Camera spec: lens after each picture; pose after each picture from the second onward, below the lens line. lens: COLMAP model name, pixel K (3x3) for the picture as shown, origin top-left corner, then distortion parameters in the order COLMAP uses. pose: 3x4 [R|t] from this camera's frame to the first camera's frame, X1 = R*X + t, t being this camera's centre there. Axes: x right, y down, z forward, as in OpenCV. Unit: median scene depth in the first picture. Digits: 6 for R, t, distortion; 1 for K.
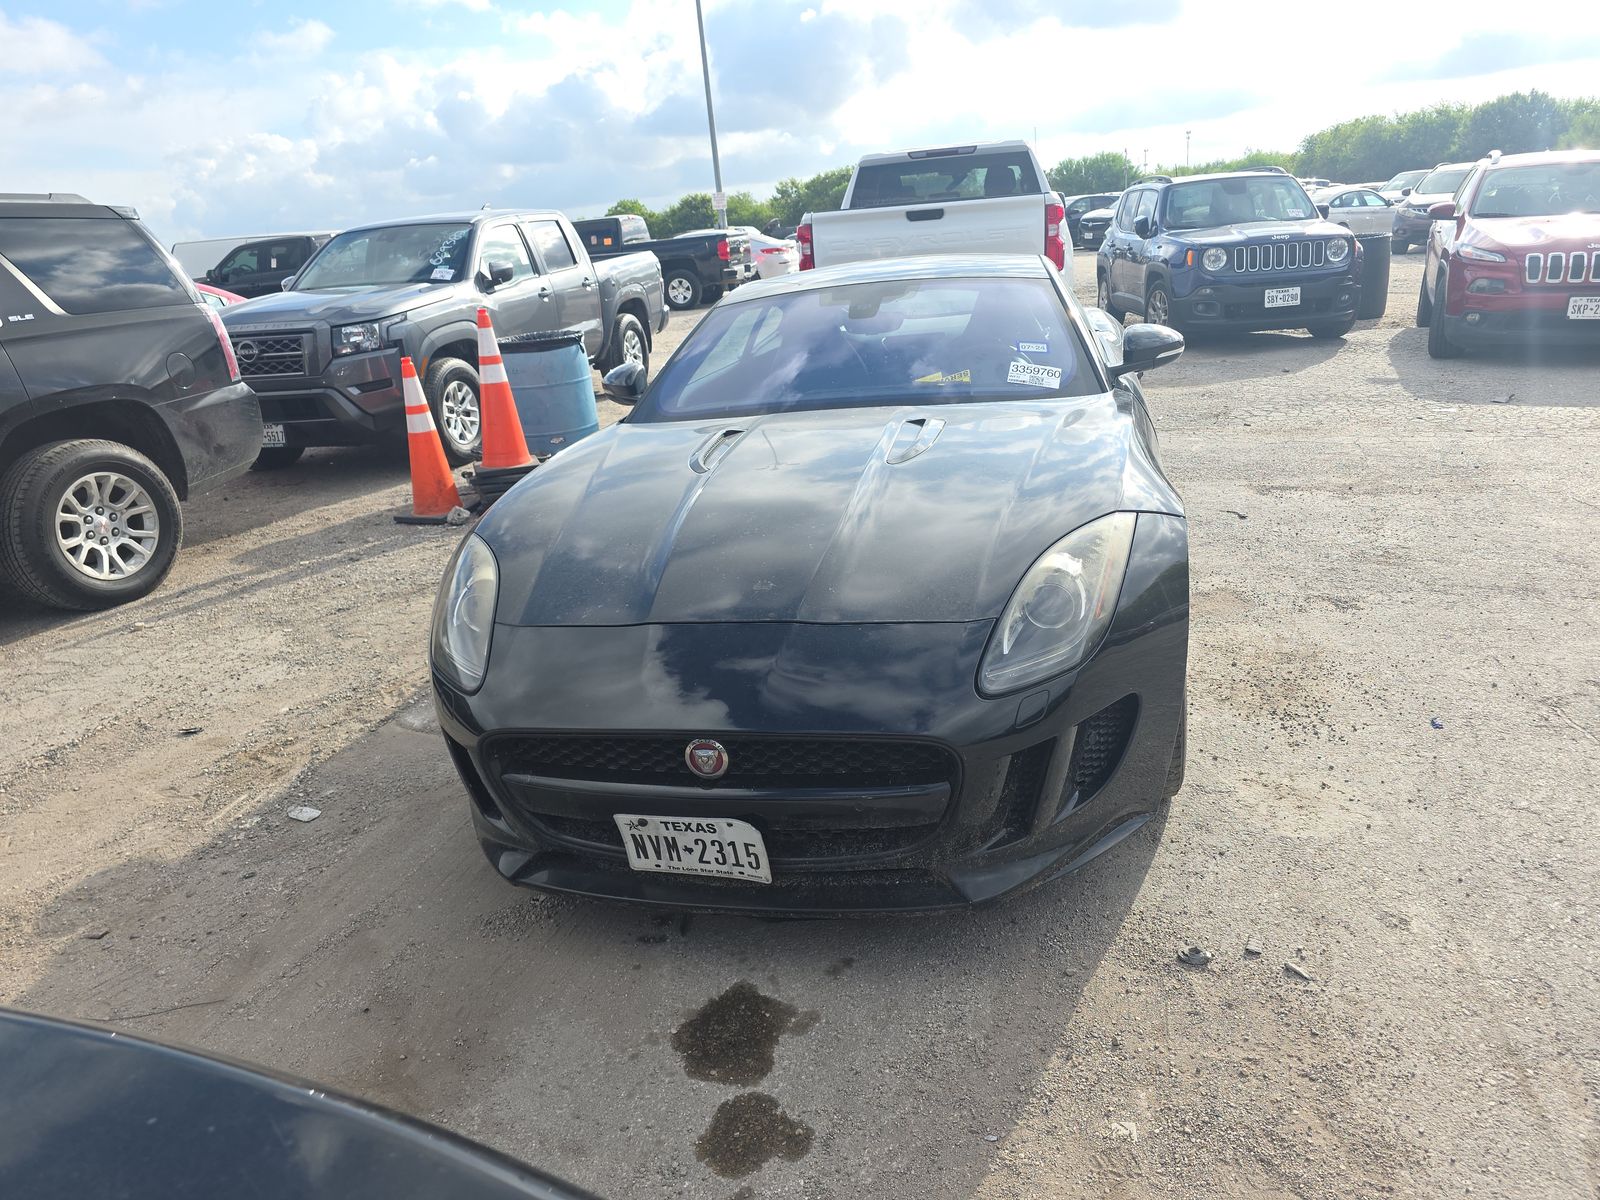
lens RADIAL K [[1103.0, 0, 798.2], [0, 1103.0, 603.7], [0, 0, 1]] dist [0.001315, -0.018263]
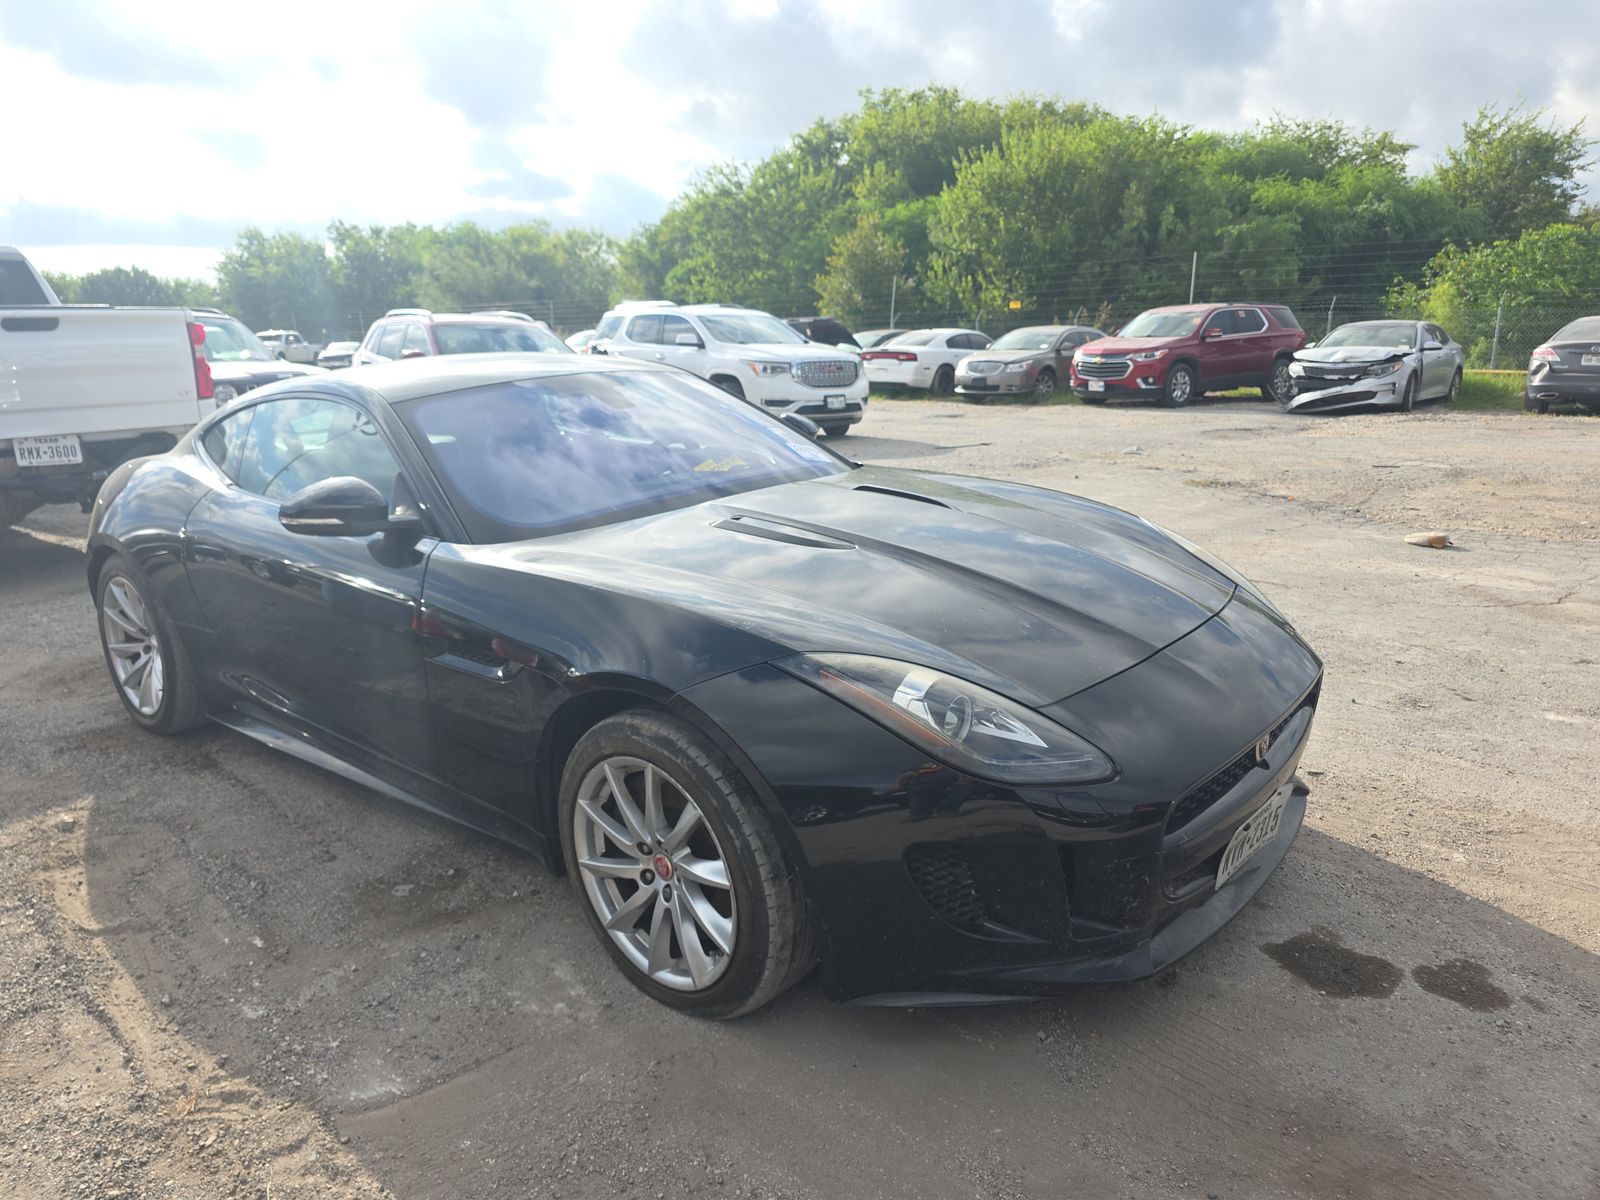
lens RADIAL K [[1103.0, 0, 797.3], [0, 1103.0, 596.4], [0, 0, 1]] dist [0.001315, -0.018263]
pose [[0.438130, -0.142579, 0.887532, -1.206912], [0.272762, 0.961876, 0.019873, -0.145042], [-0.856530, 0.233378, 0.460317, 0.828281]]
